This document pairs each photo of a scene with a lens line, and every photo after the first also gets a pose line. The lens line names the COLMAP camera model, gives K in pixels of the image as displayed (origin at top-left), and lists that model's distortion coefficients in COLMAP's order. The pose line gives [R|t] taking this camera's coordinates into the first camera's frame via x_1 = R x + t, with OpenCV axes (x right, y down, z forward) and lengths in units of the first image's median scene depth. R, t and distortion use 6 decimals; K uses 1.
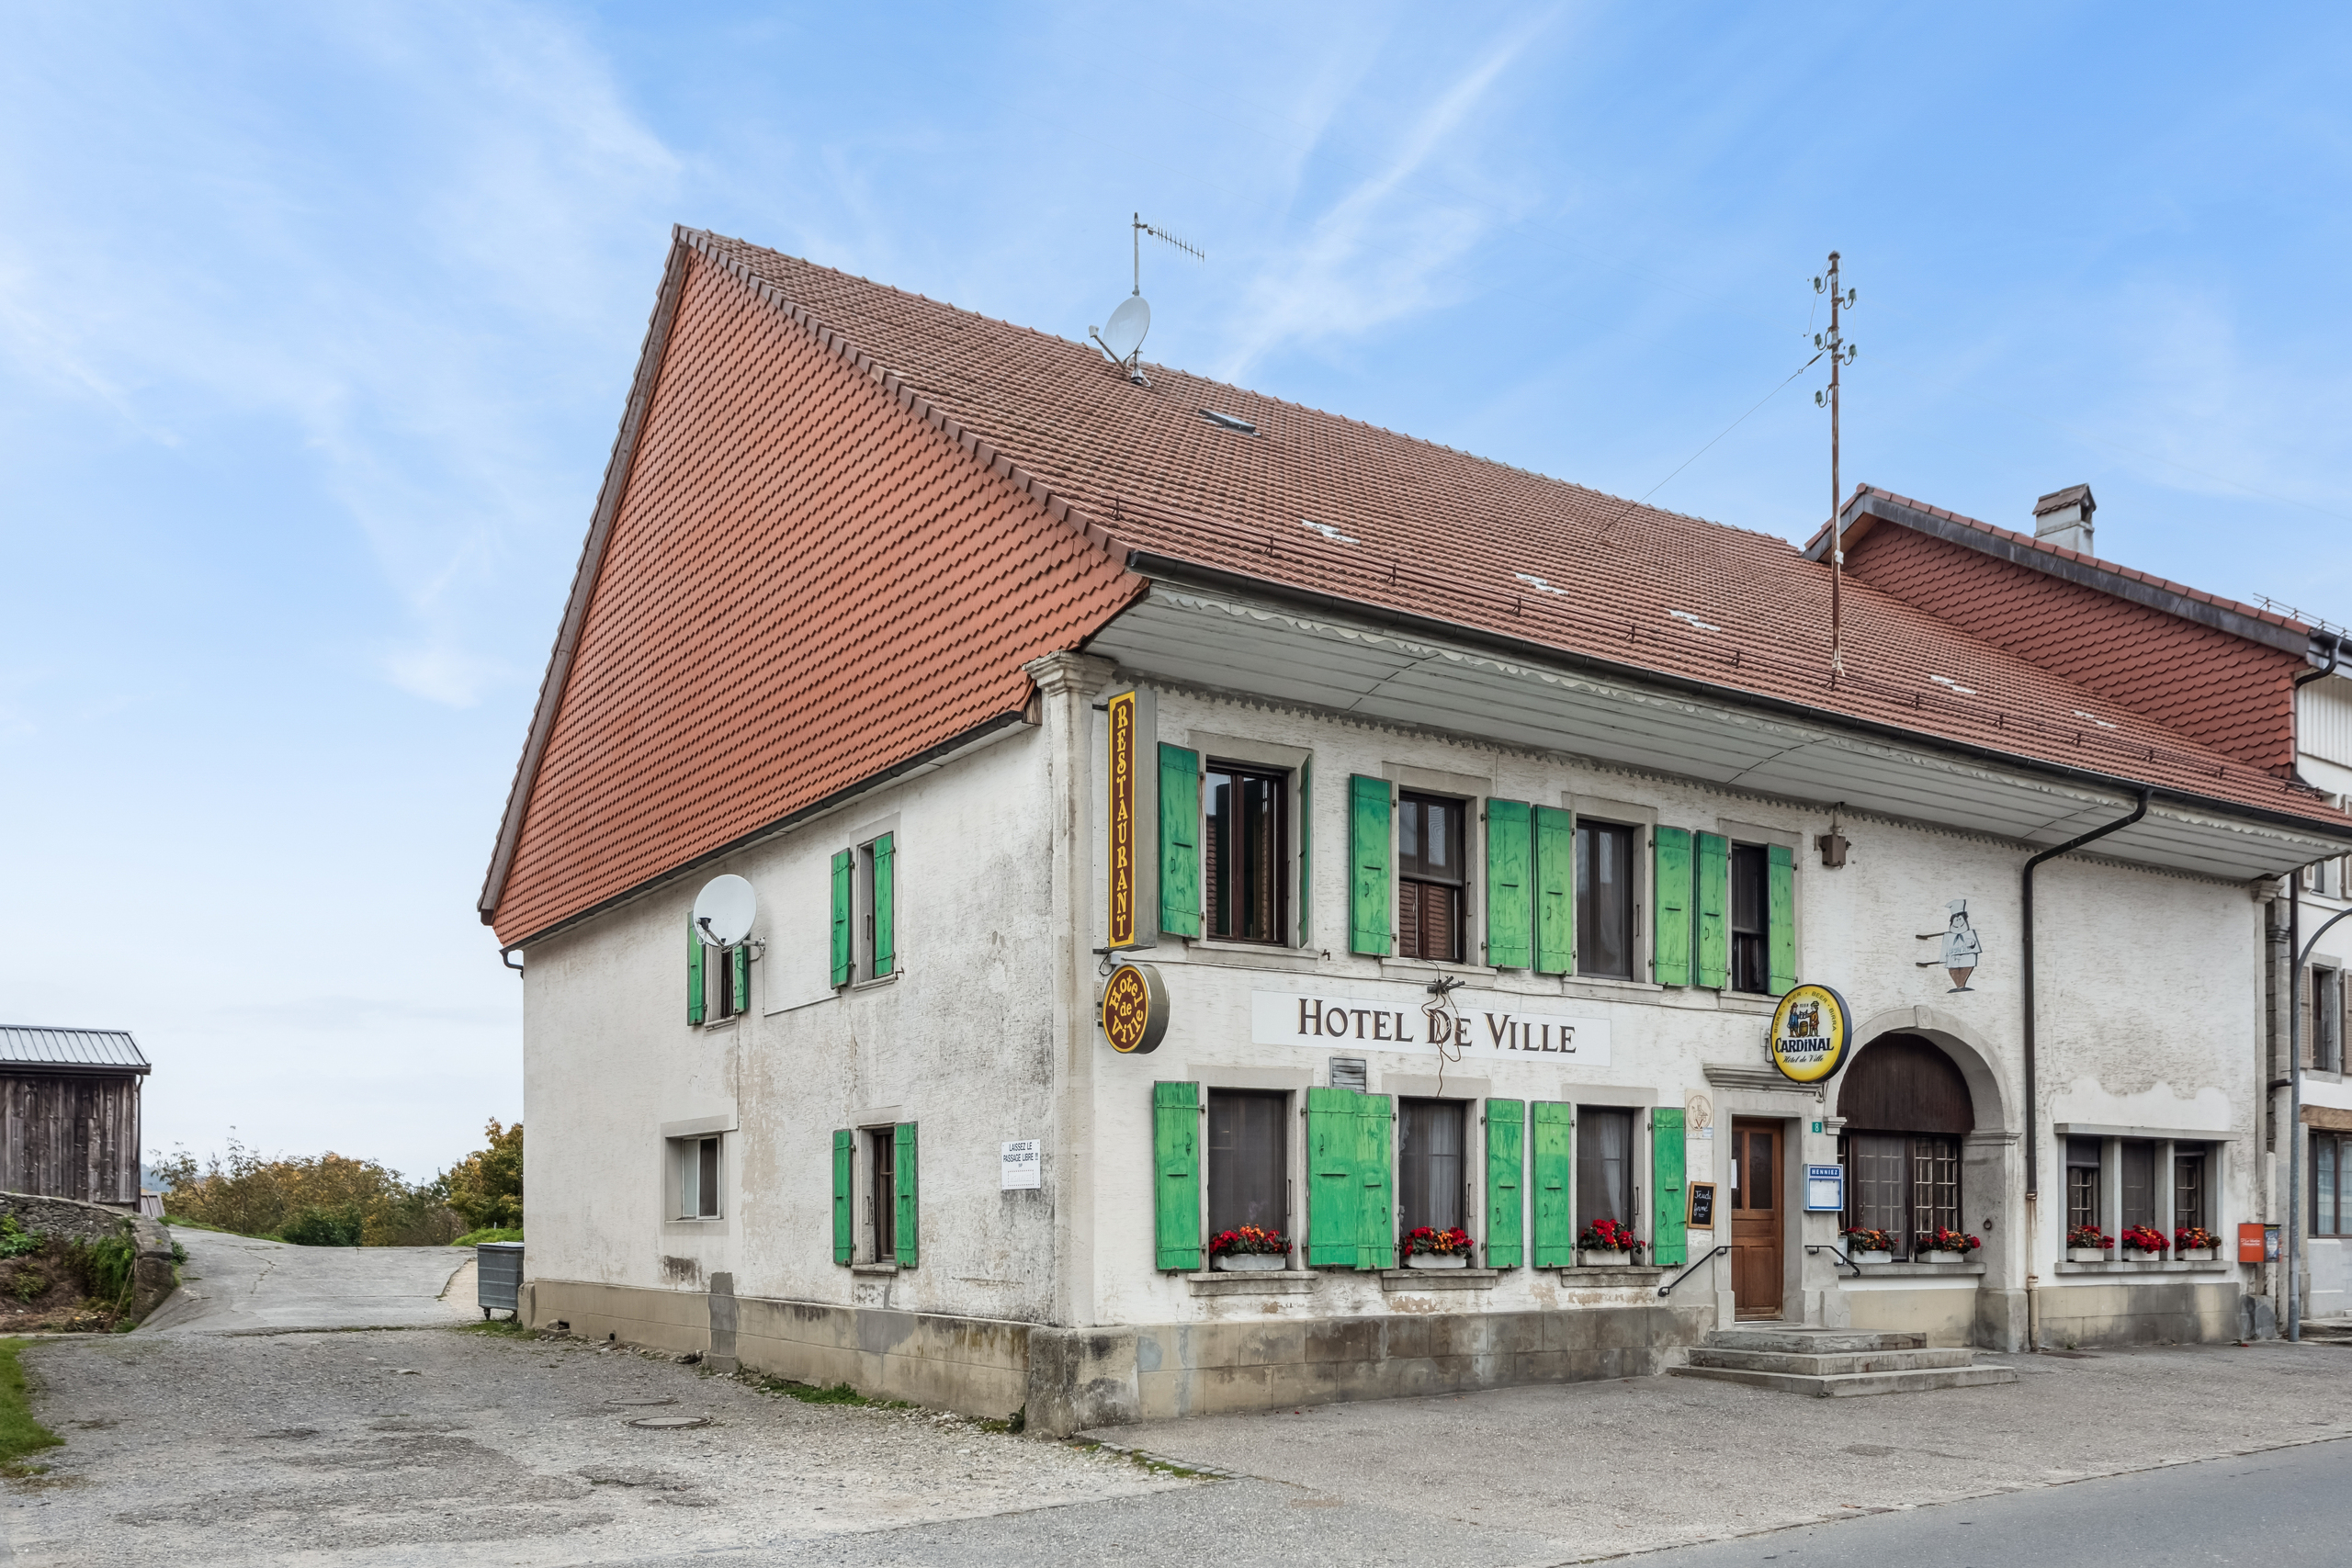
lens RADIAL K [[1827.7, 0, 1176.0], [0, 1827.7, 763.4], [0, 0, 1]] dist [0.009584, 0.002533]
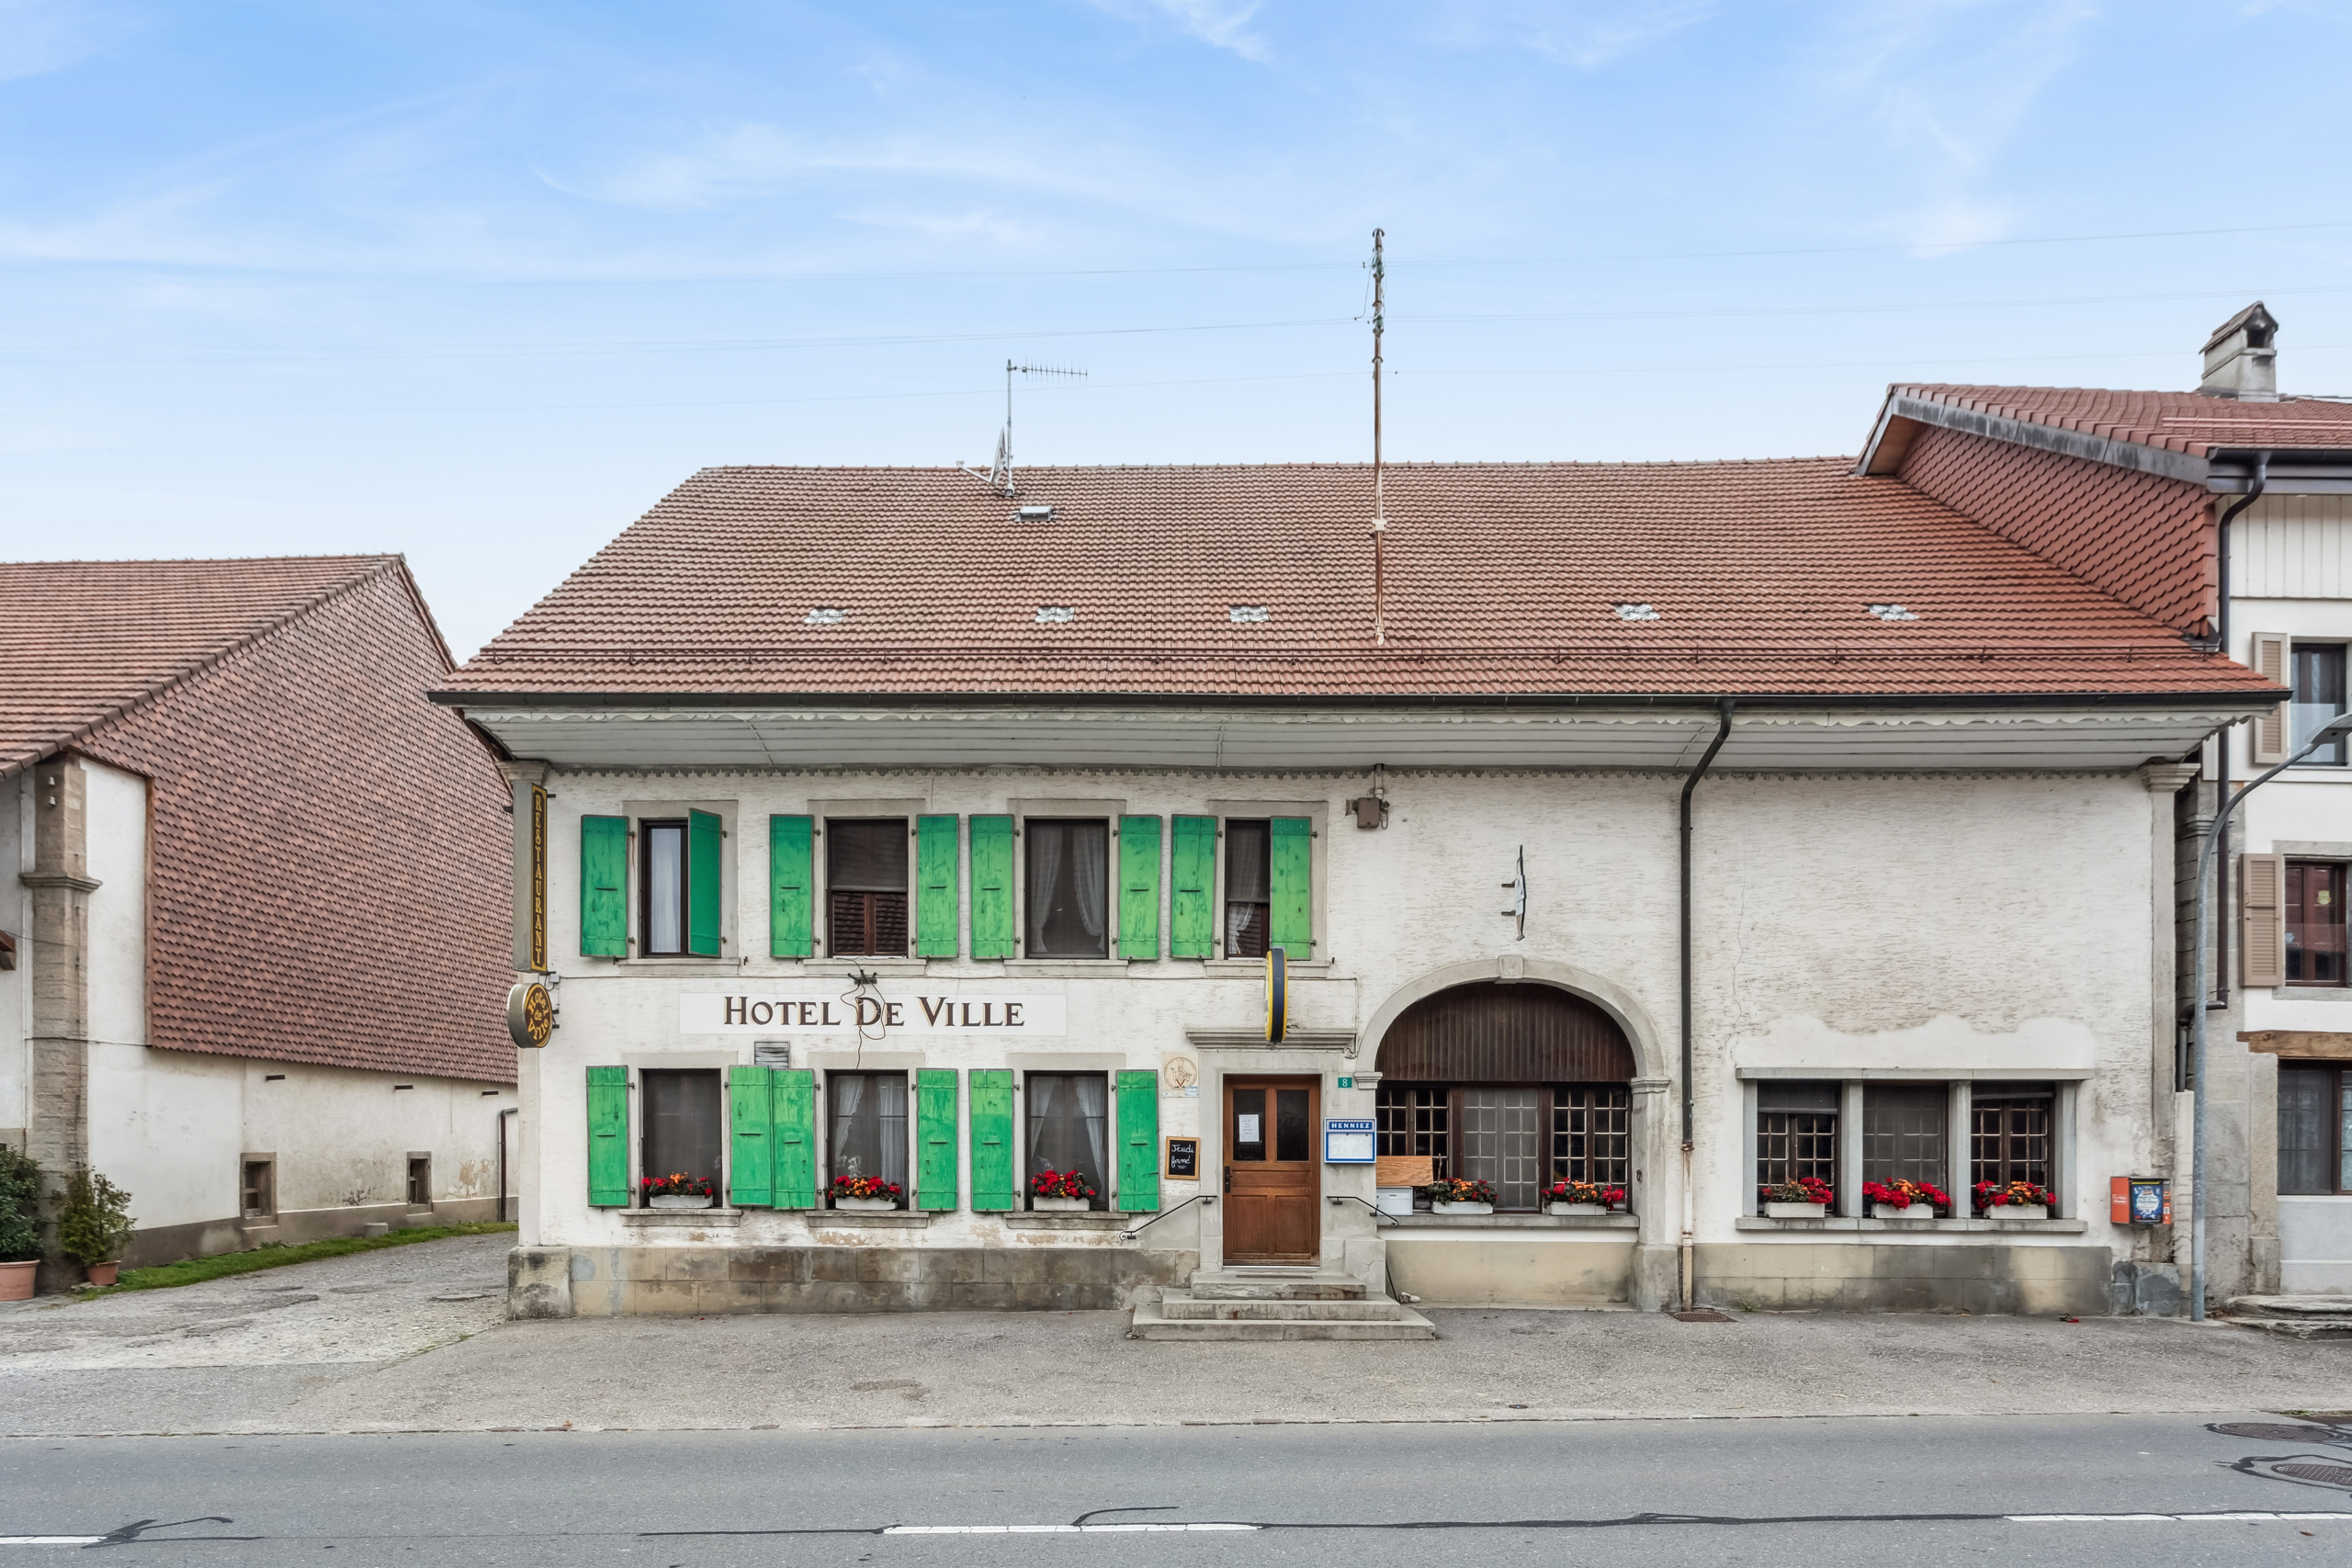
lens RADIAL K [[1459.2, 0, 1178.7], [0, 1459.2, 808.0], [0, 0, 1]] dist [-0.006623, 0.005287]
pose [[0.831747, -0.121185, -0.541767, 0.783315], [0.131109, 0.991158, -0.020422, 0.052518], [0.539451, -0.054044, 0.840281, 0.280453]]
